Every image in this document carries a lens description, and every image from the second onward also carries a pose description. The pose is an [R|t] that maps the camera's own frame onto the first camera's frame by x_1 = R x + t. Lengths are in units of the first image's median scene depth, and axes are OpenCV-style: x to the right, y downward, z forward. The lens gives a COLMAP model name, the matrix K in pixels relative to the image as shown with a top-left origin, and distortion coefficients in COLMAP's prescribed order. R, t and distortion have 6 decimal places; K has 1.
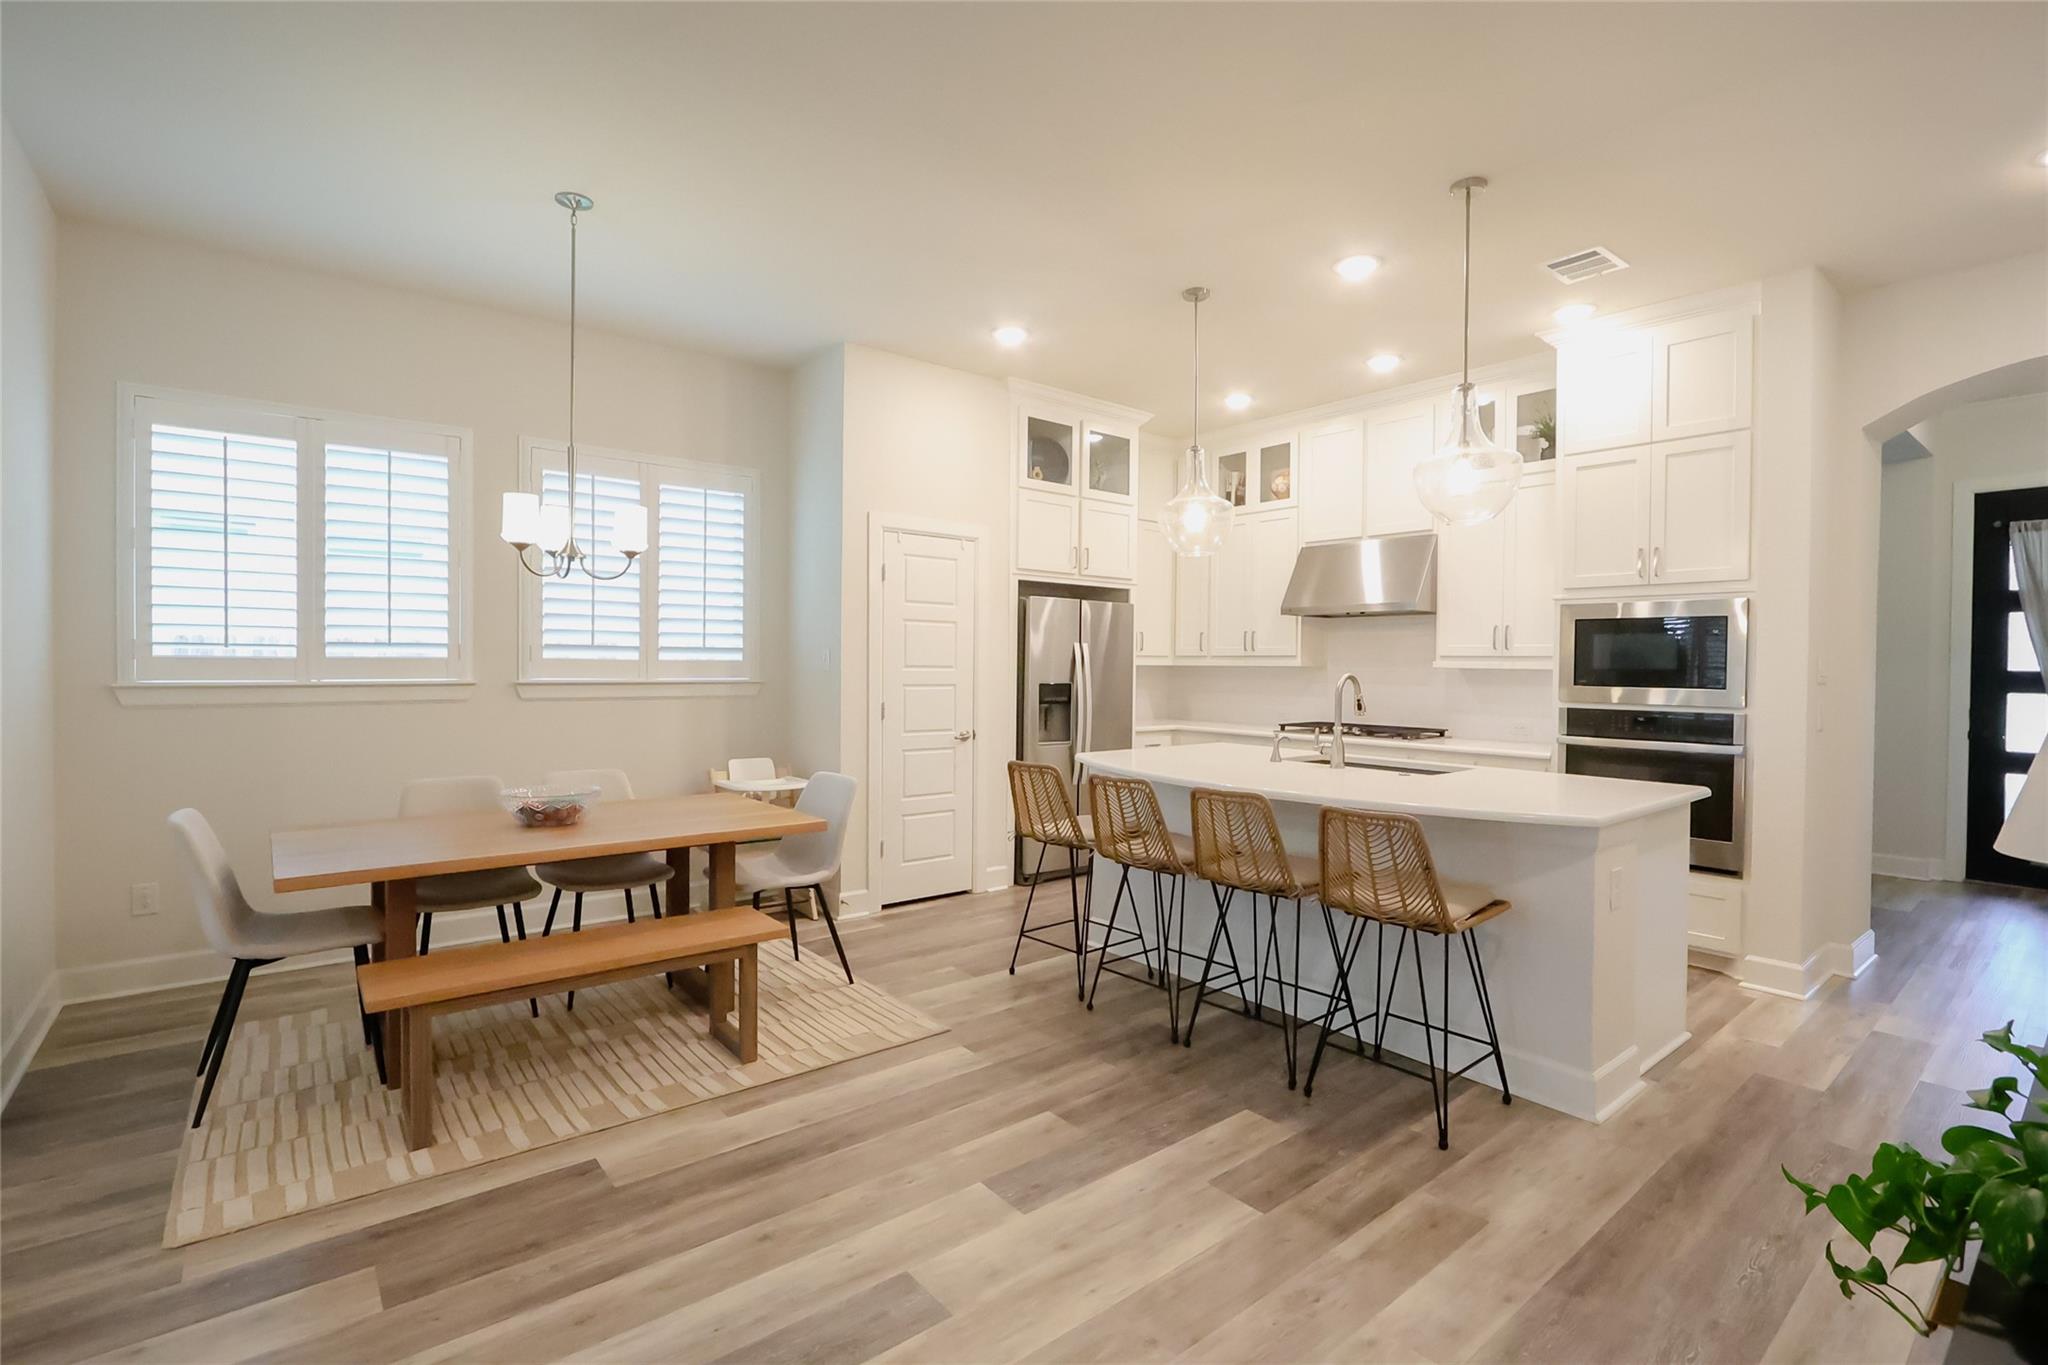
lens RADIAL K [[937.0, 0, 1010.6], [0, 937.0, 674.4], [0, 0, 1]] dist [-0.015458, 0.001233]
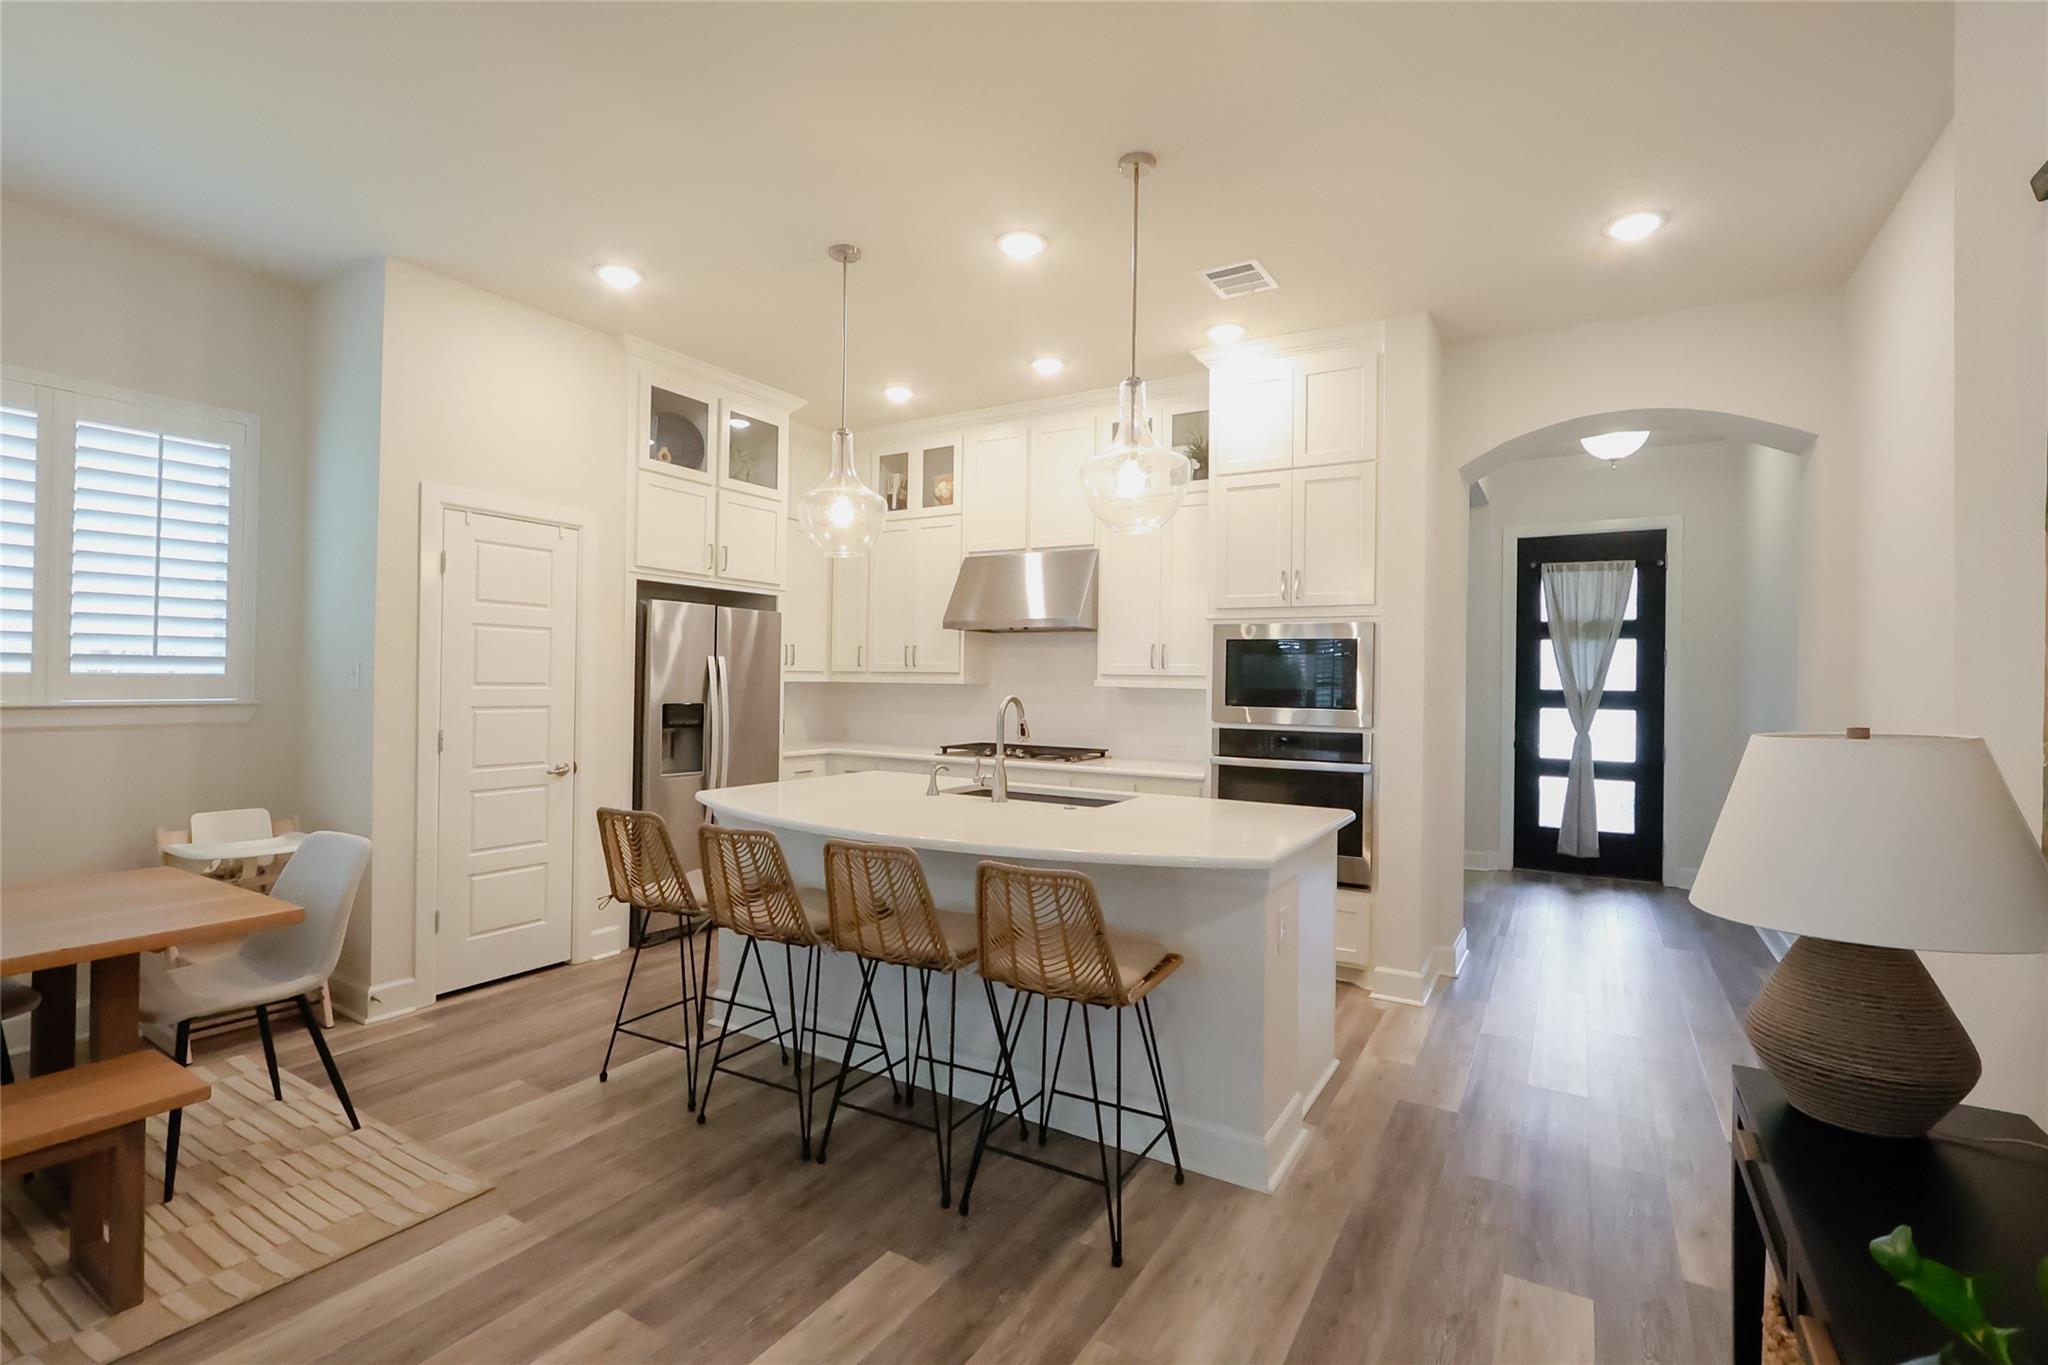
lens RADIAL K [[937.0, 0, 1012.9], [0, 937.0, 672.5], [0, 0, 1]] dist [-0.015458, 0.001233]
pose [[0.940436, 0.006895, 0.339900, 0.050370], [-0.001488, 0.999868, -0.016165, -0.006871], [-0.339967, 0.014696, 0.940323, 0.134909]]
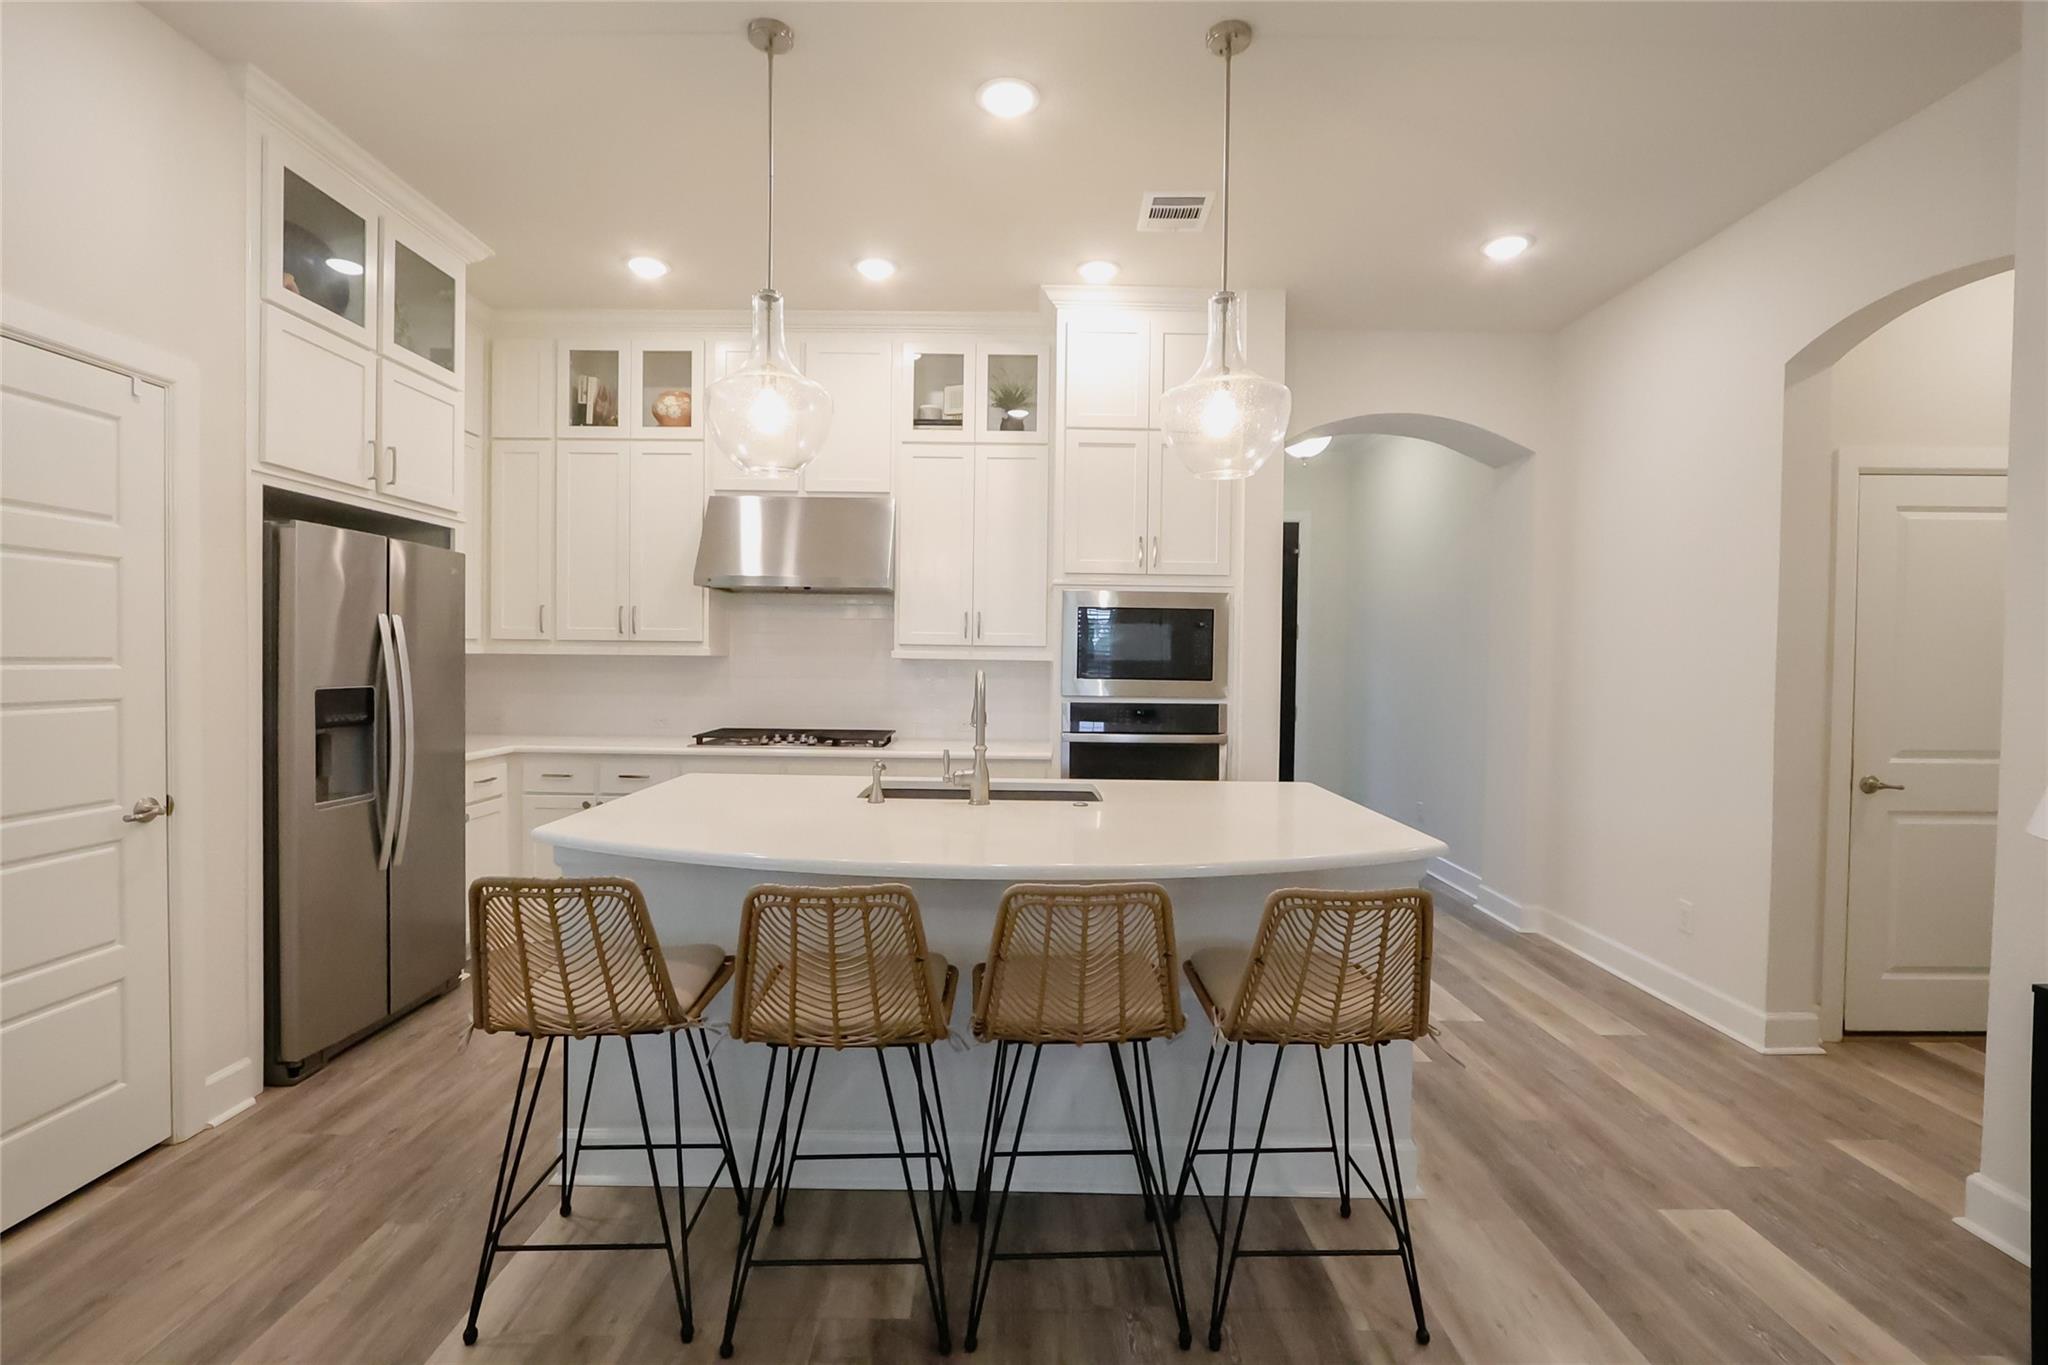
lens RADIAL K [[937.0, 0, 1023.5], [0, 937.0, 673.4], [0, 0, 1]] dist [-0.015458, 0.001233]
pose [[0.625430, -0.016402, 0.780108, -0.157461], [0.003343, 0.999826, 0.018342, -0.010112], [-0.780273, -0.008864, 0.625376, 0.461412]]
